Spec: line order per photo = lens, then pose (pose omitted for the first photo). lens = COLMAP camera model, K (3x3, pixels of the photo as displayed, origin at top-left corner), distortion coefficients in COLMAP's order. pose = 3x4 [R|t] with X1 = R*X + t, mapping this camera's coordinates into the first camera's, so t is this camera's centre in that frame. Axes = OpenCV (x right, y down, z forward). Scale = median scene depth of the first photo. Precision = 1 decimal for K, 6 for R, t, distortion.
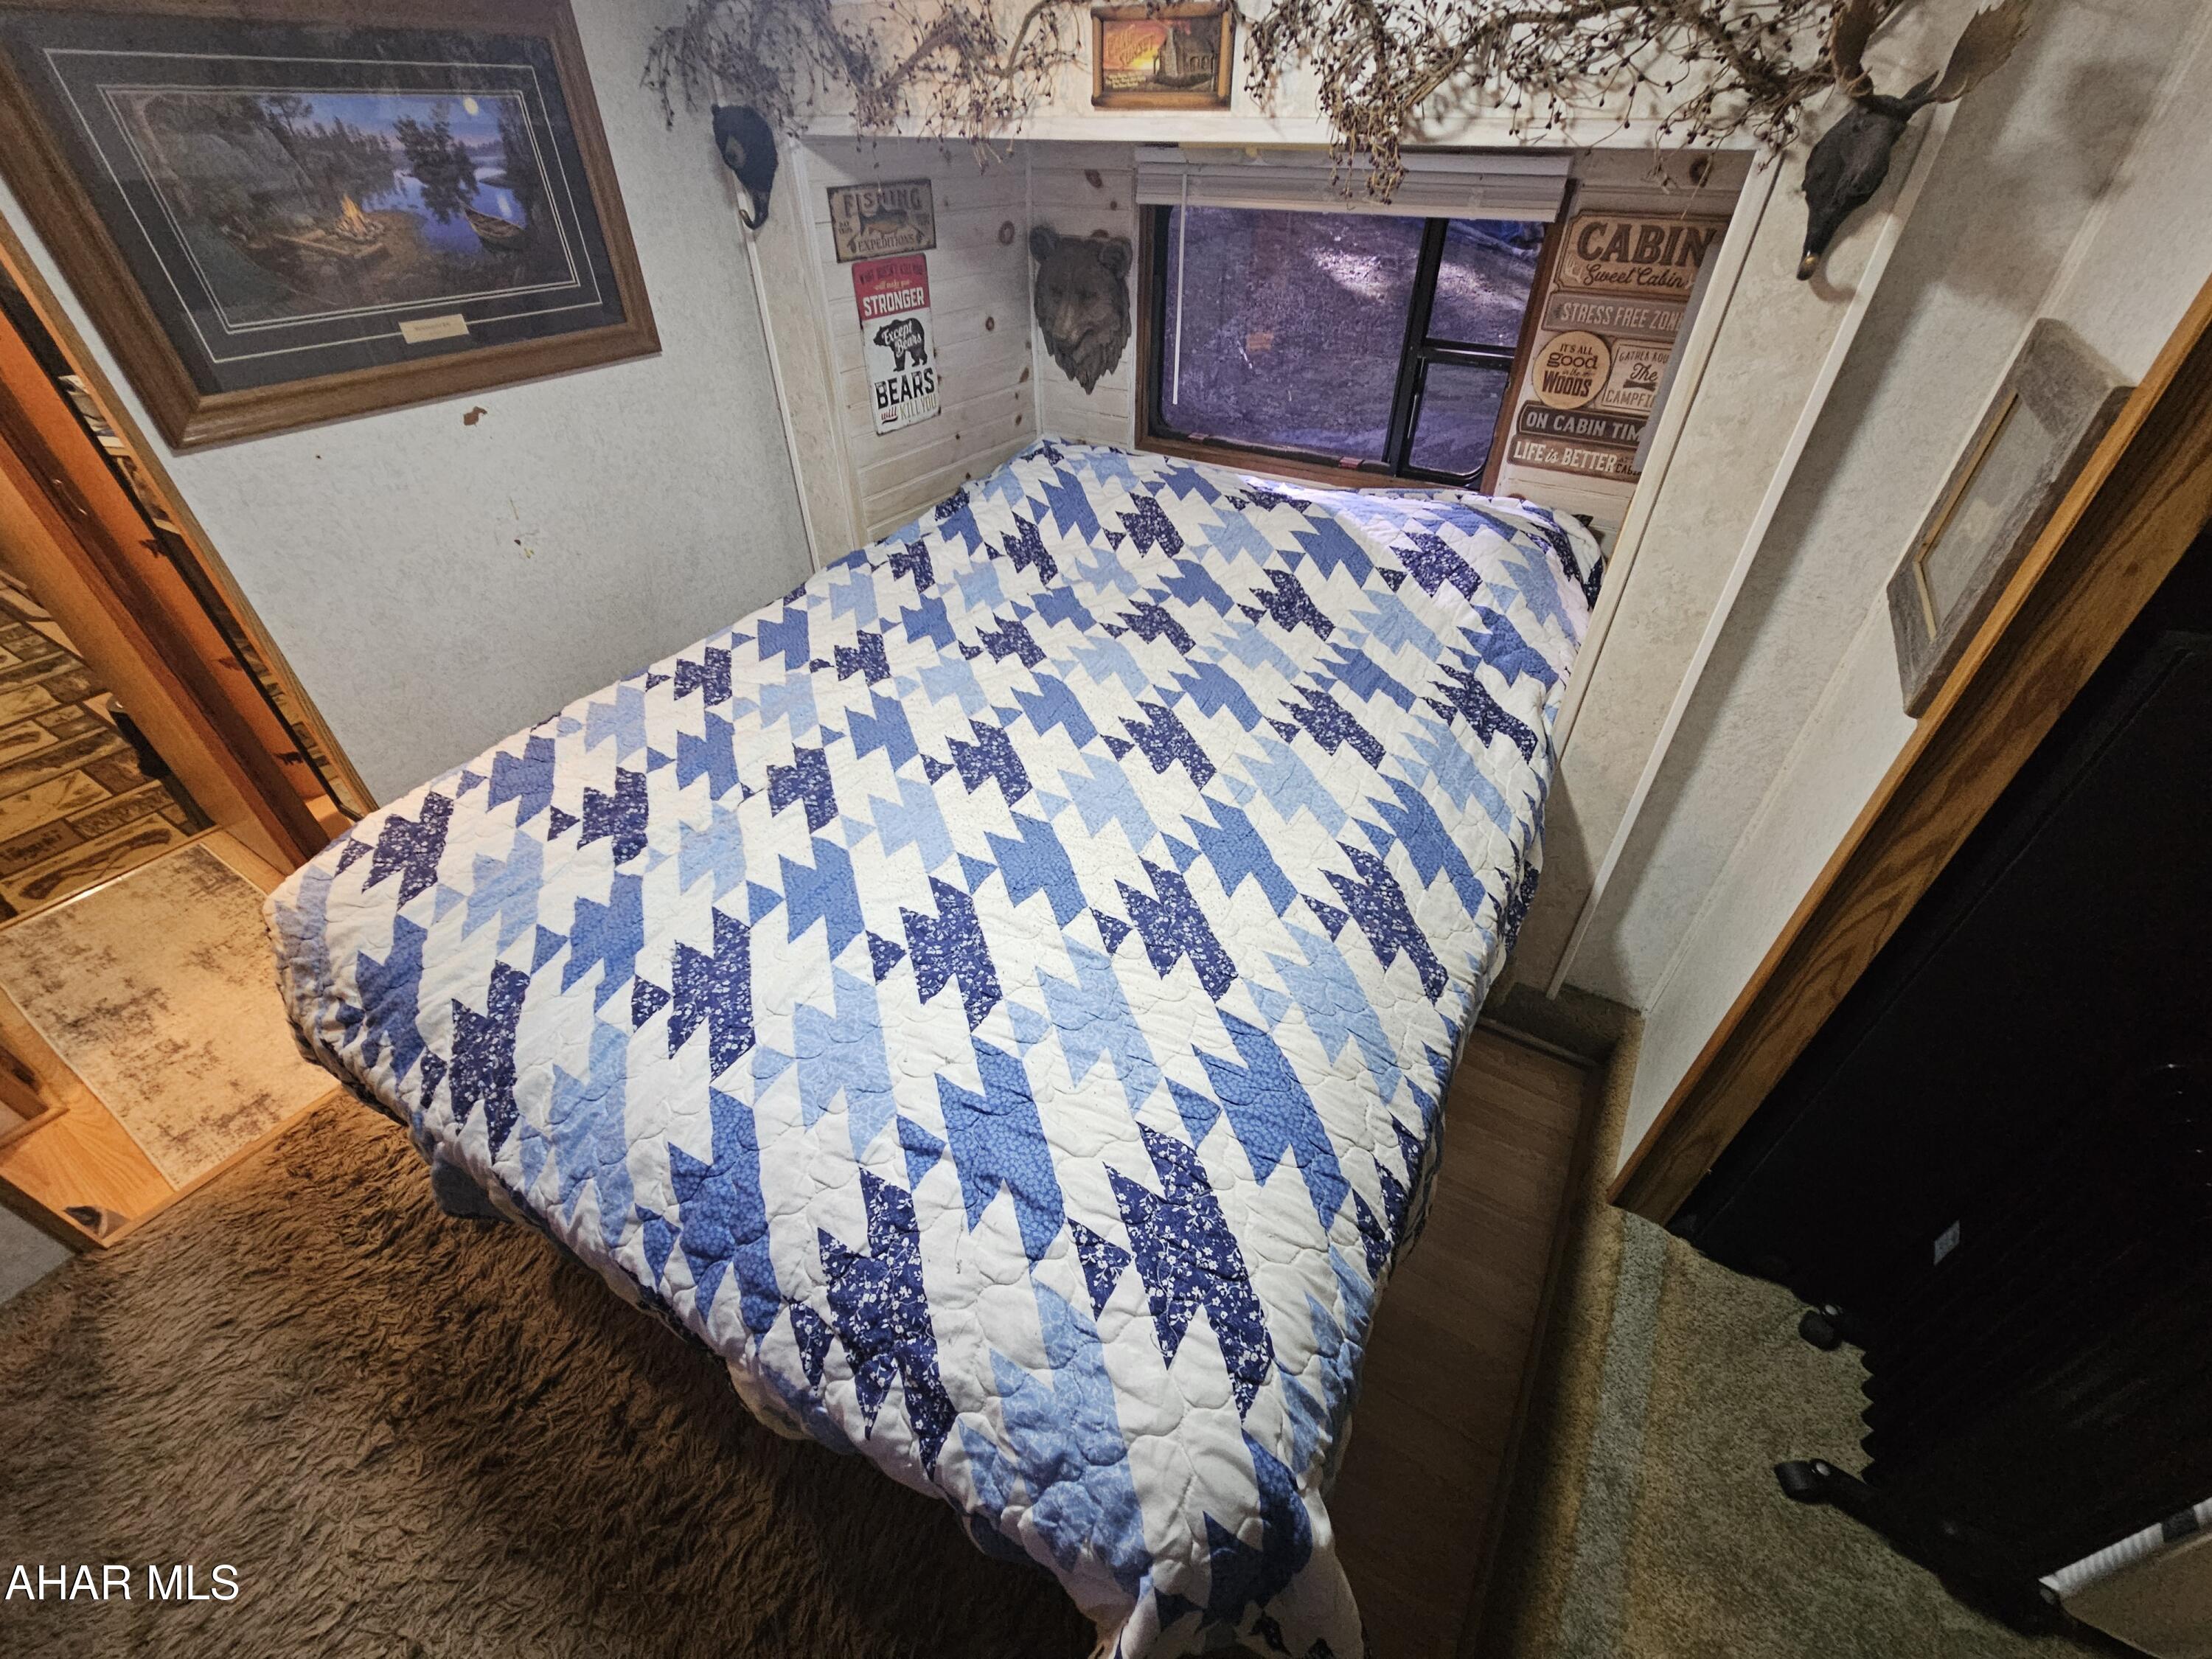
lens RADIAL K [[906.6, 0, 1104.5], [0, 906.6, 825.6], [0, 0, 1]] dist [-0.001380, -0.001239]
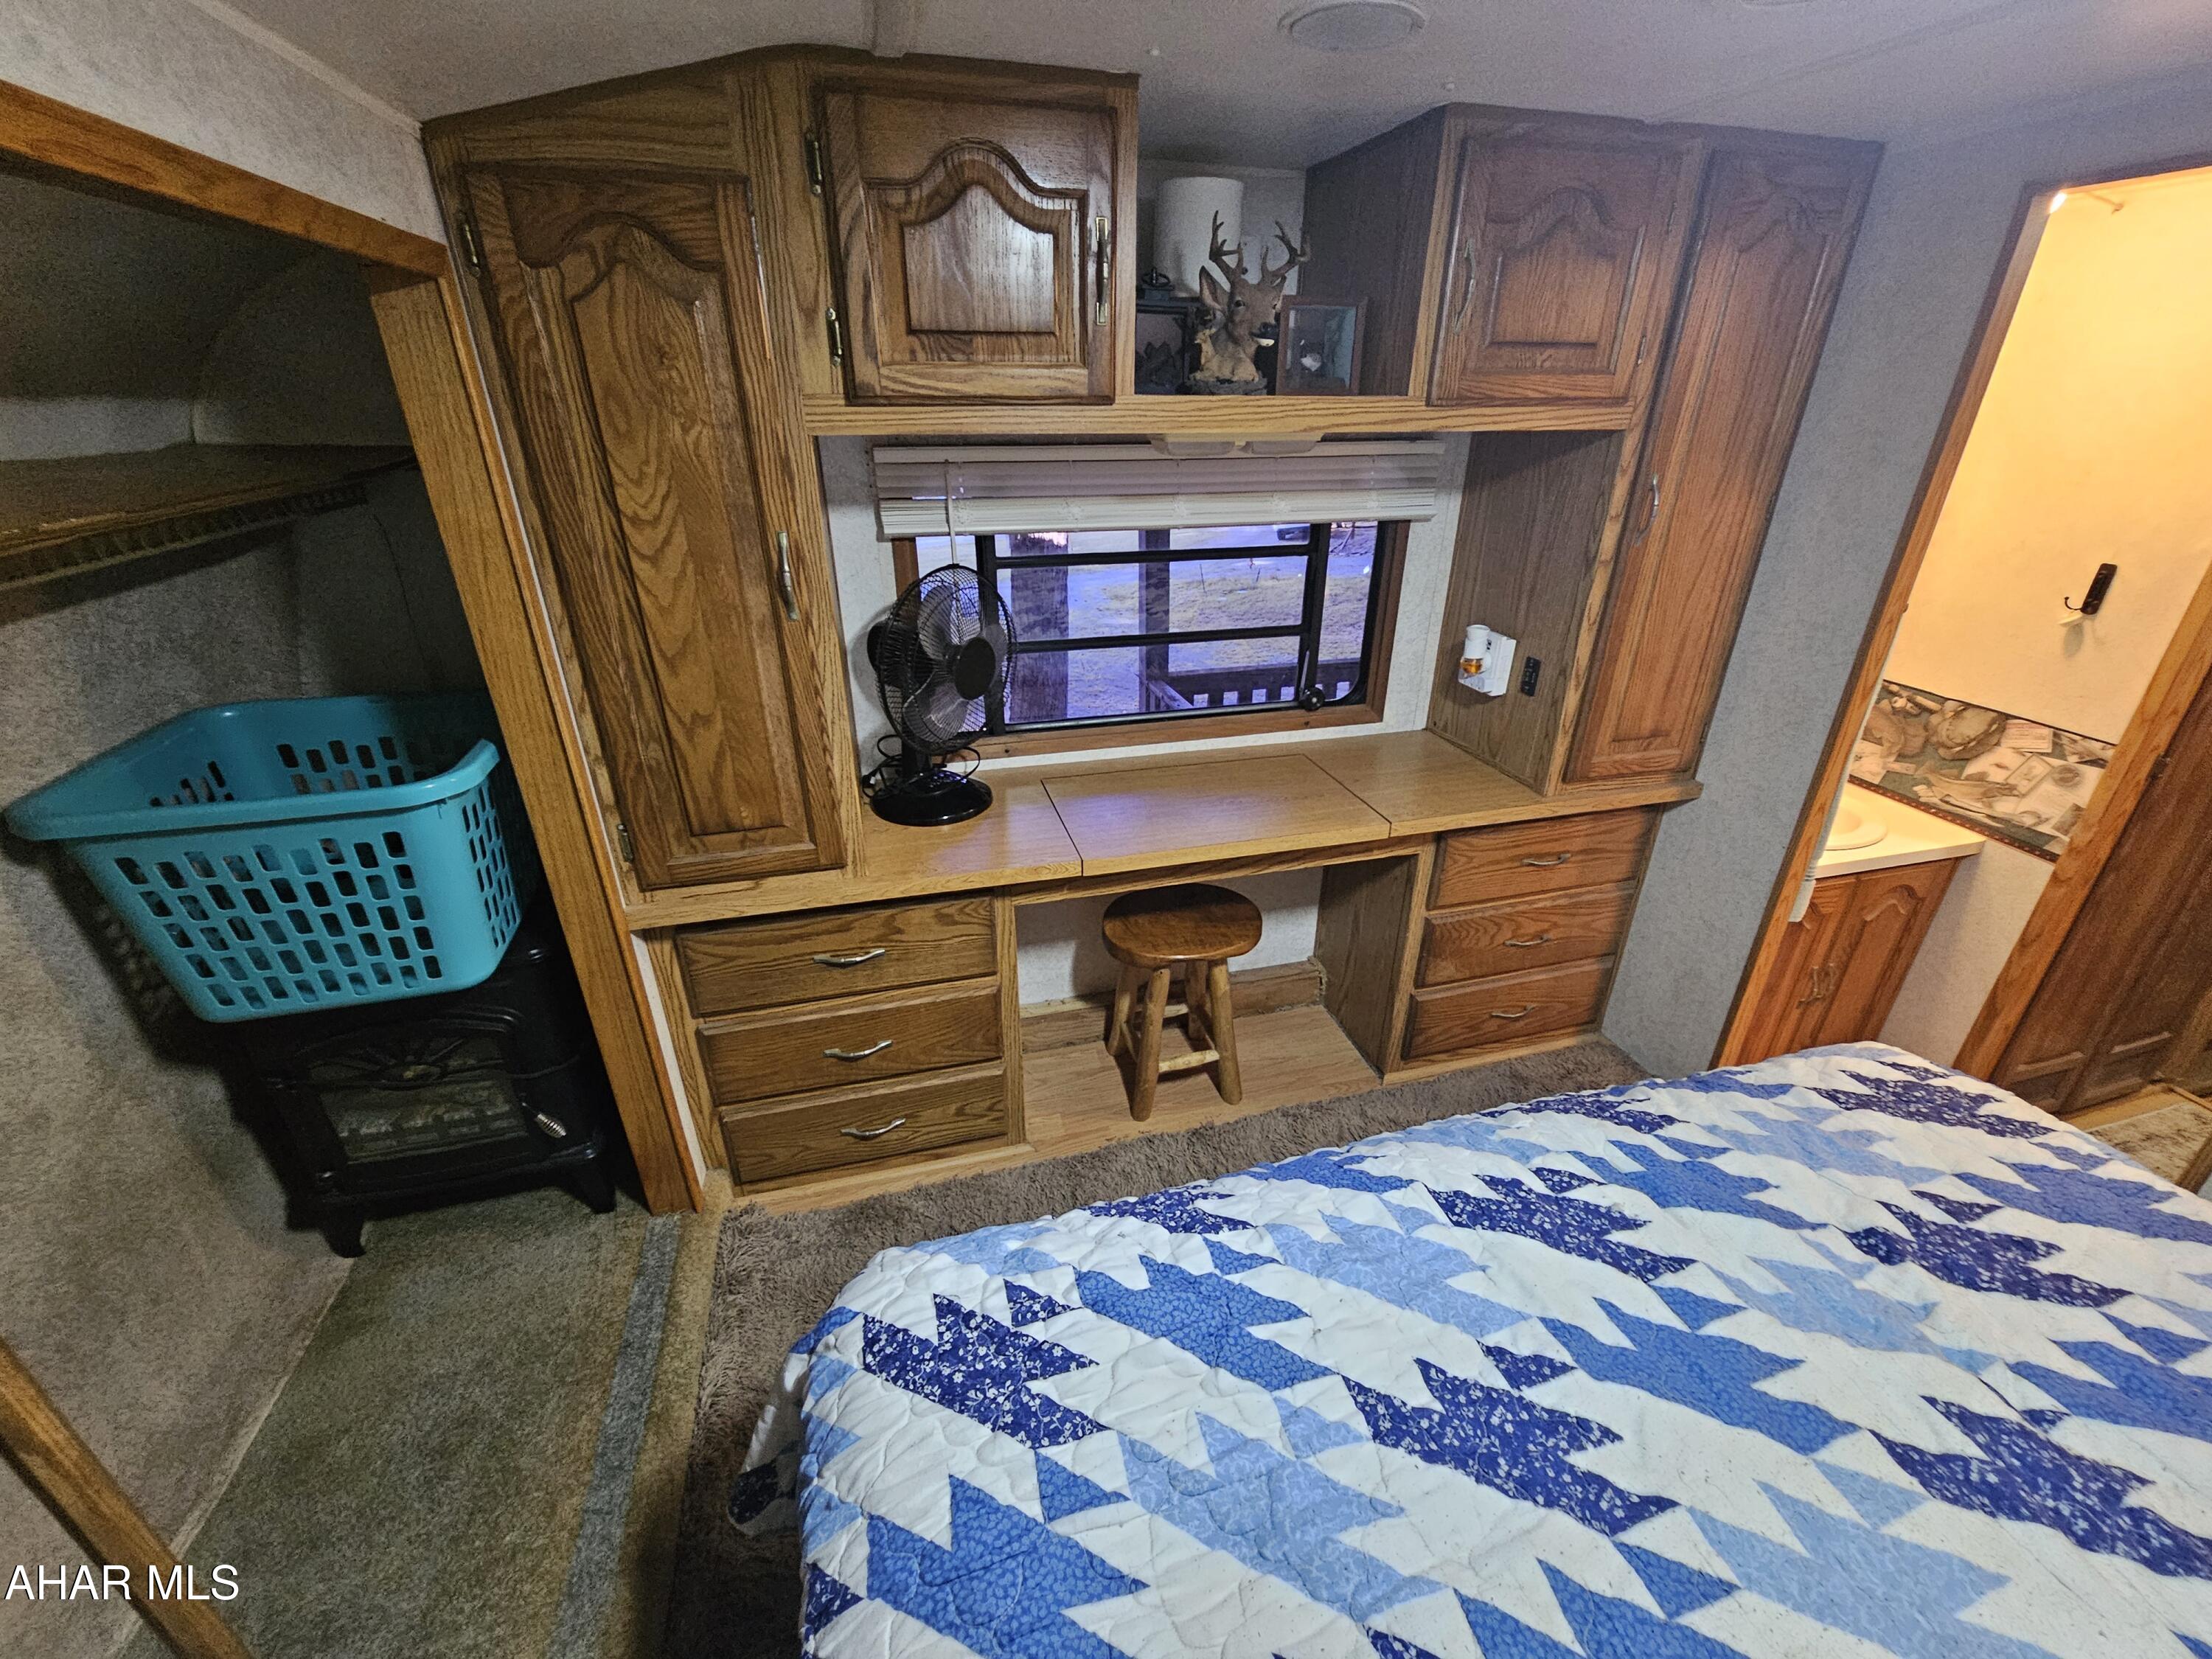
lens RADIAL K [[906.6, 0, 1107.6], [0, 906.6, 830.0], [0, 0, 1]] dist [-0.001380, -0.001239]
pose [[-0.687262, 0.314443, -0.654826, 0.423191], [-0.450520, 0.522633, 0.723800, -0.586613], [0.569827, 0.792452, -0.217523, 0.755289]]
